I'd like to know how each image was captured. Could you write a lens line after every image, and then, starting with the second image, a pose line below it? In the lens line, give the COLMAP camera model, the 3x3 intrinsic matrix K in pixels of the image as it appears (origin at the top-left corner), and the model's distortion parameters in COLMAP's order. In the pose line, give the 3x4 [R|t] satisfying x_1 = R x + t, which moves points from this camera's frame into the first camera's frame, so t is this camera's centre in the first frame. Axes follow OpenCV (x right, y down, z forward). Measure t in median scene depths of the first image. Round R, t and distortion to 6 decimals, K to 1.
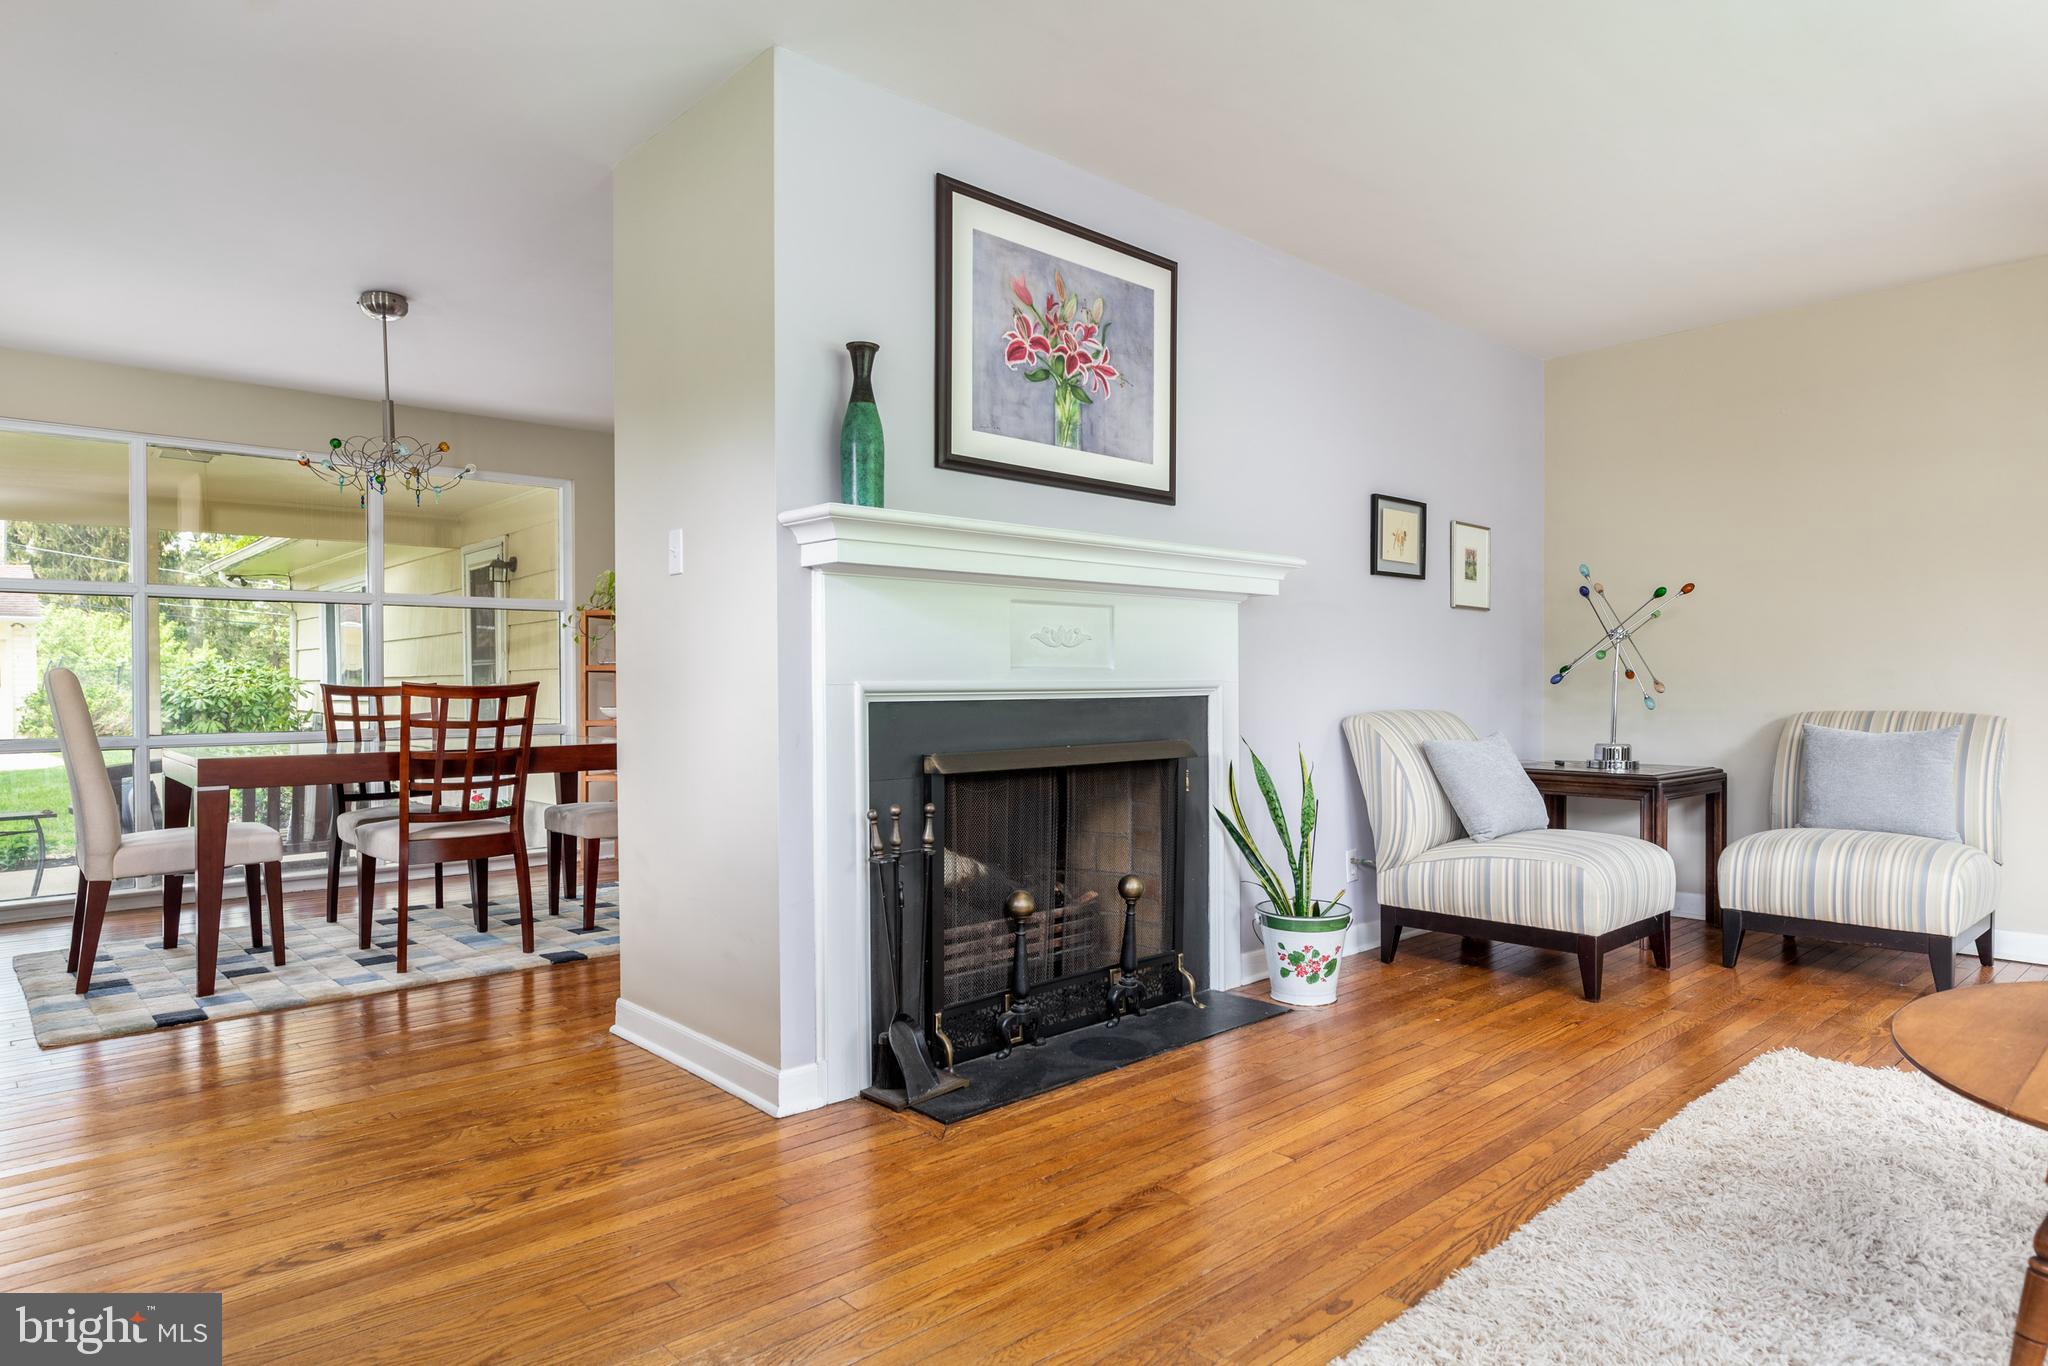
lens RADIAL K [[1187.4, 0, 1026.0], [0, 1187.4, 691.2], [0, 0, 1]] dist [0.013457, -0.006614]
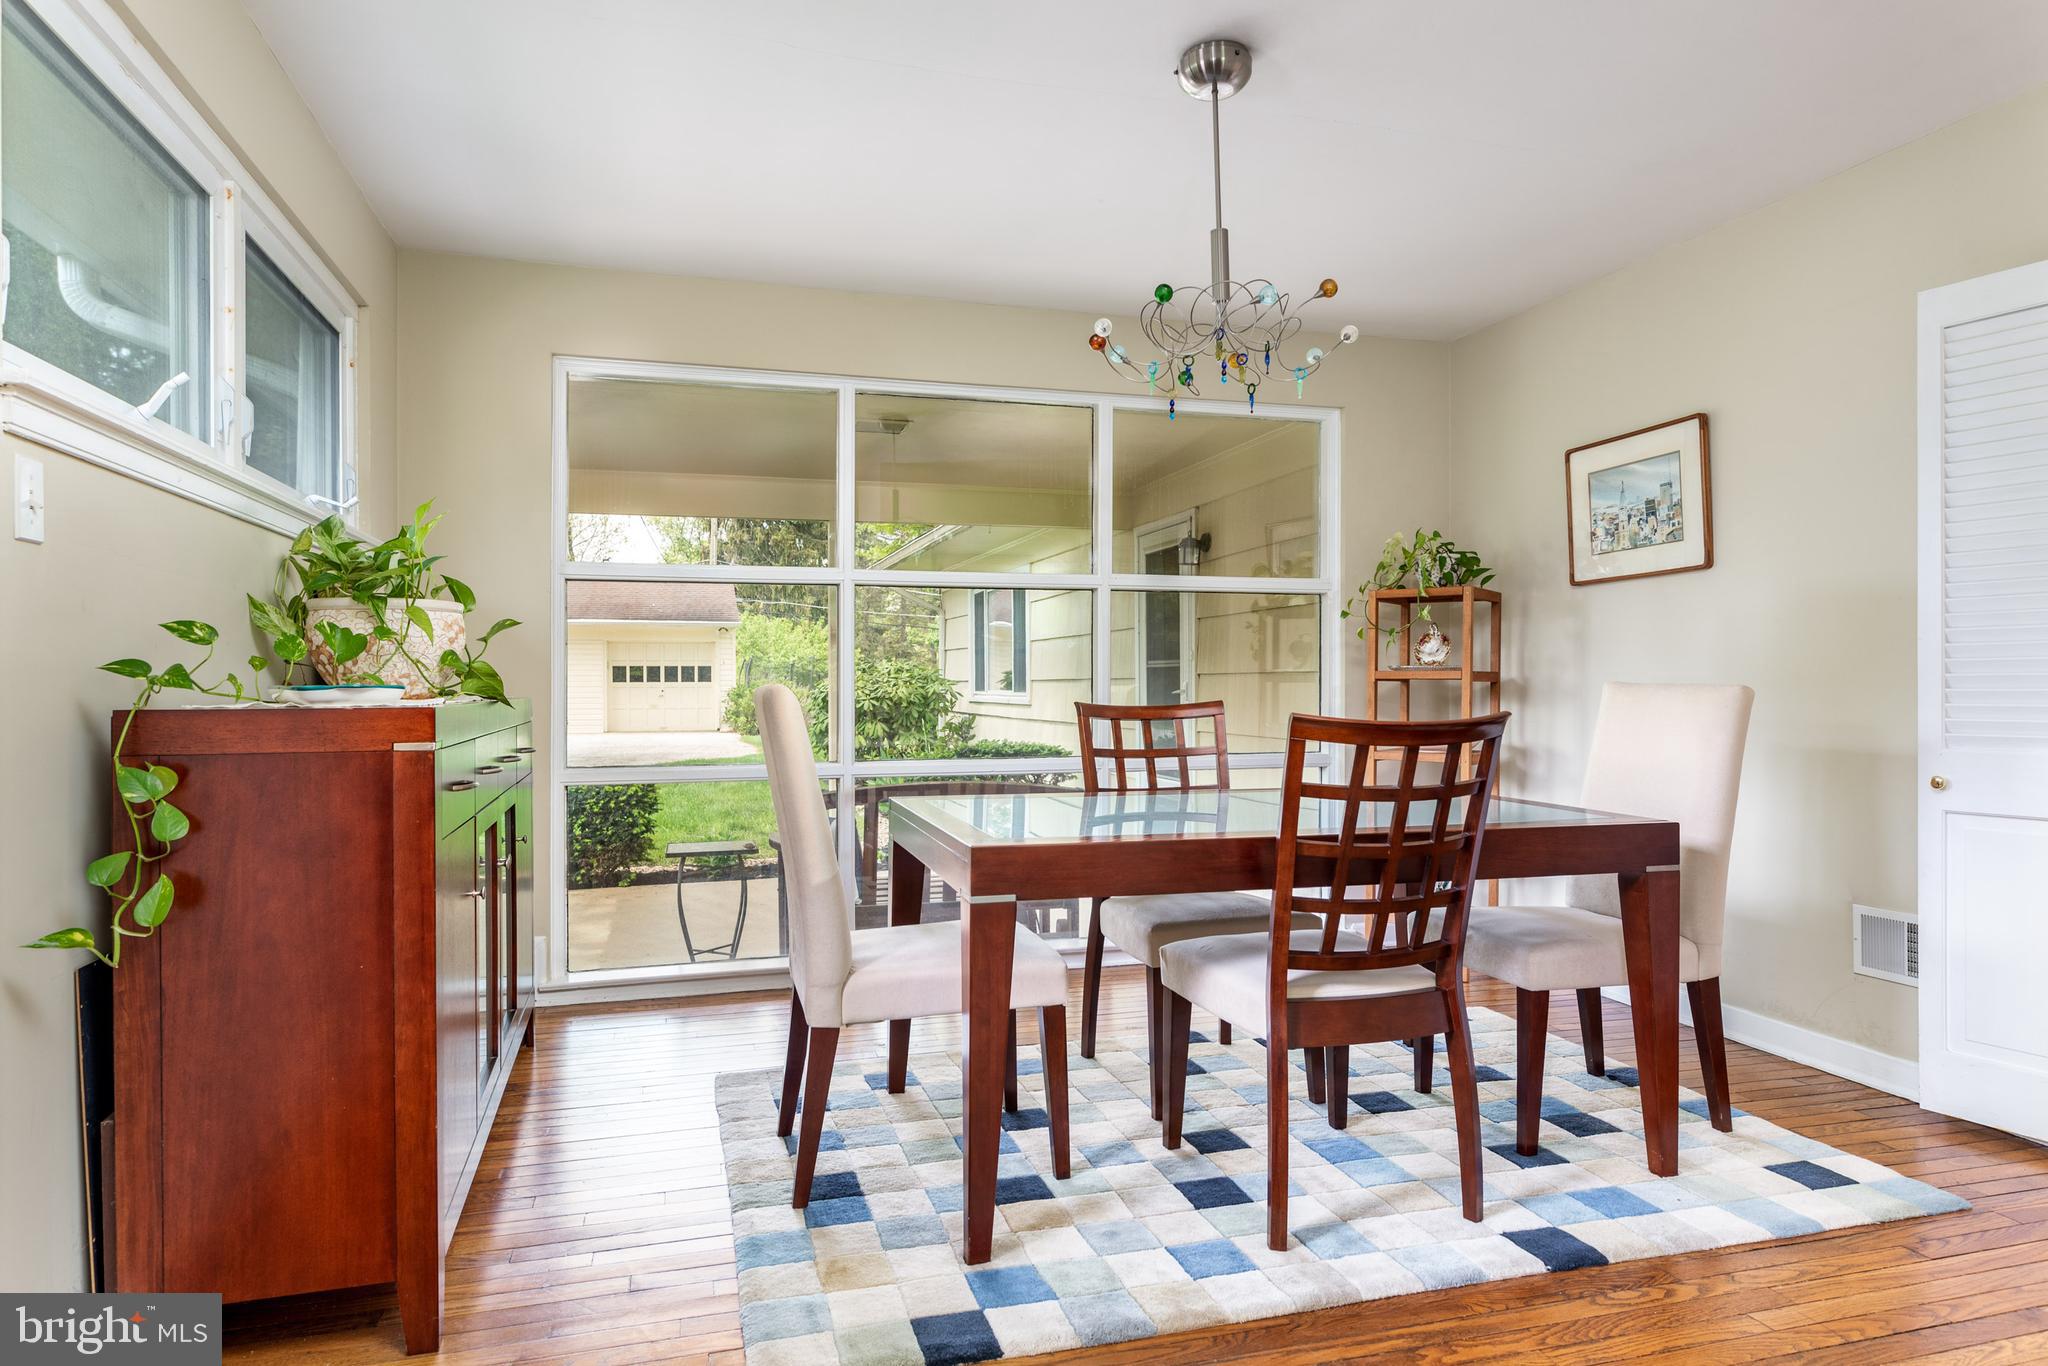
lens RADIAL K [[1187.4, 0, 1018.4], [0, 1187.4, 678.1], [0, 0, 1]] dist [0.013457, -0.006614]
pose [[0.897322, 0.004892, -0.441350, -0.365196], [-0.008209, 0.999951, -0.005606, -0.017711], [0.441300, 0.008653, 0.897318, 0.431267]]
